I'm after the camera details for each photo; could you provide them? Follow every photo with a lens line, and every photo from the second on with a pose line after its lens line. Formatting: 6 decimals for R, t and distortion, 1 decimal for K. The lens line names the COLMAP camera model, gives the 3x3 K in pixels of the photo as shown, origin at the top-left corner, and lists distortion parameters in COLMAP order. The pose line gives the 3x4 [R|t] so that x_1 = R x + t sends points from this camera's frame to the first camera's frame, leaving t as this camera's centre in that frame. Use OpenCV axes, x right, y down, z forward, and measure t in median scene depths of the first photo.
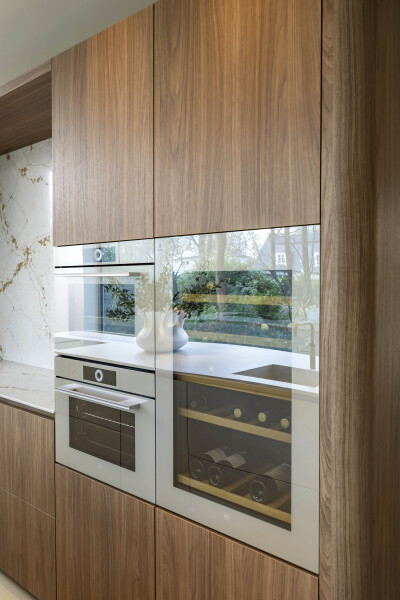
lens RADIAL K [[501.7, 0, 217.4], [0, 501.7, 299.0], [0, 0, 1]] dist [-0.001217, -0.000090]
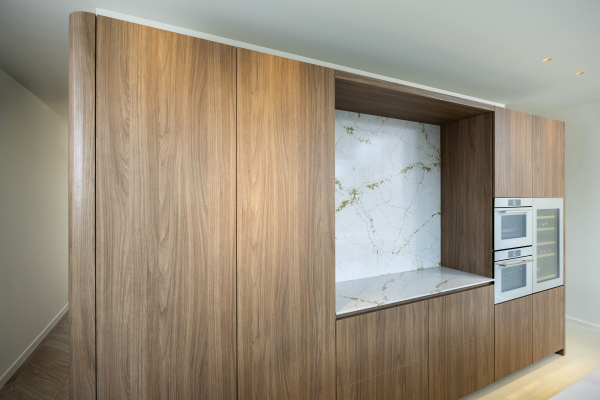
lens RADIAL K [[298.8, 0, 283.0], [0, 298.8, 197.8], [0, 0, 1]] dist [-0.005163, -0.000398]
pose [[0.383871, -0.002971, 0.923382, -2.076969], [0.032736, 0.999410, -0.010393, -0.139995], [-0.922806, 0.034218, 0.383742, 1.557386]]
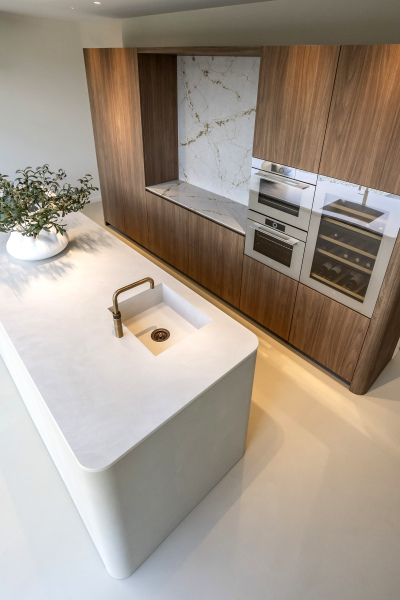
lens RADIAL K [[359.3, 0, 200.1], [0, 359.3, 263.7], [0, 0, 1]] dist [-0.002333, -0.000399]
pose [[0.988596, 0.086875, -0.123011, -0.375222], [-0.018332, 0.880179, 0.474288, -0.467964], [0.149475, -0.466624, 0.871733, -0.531705]]
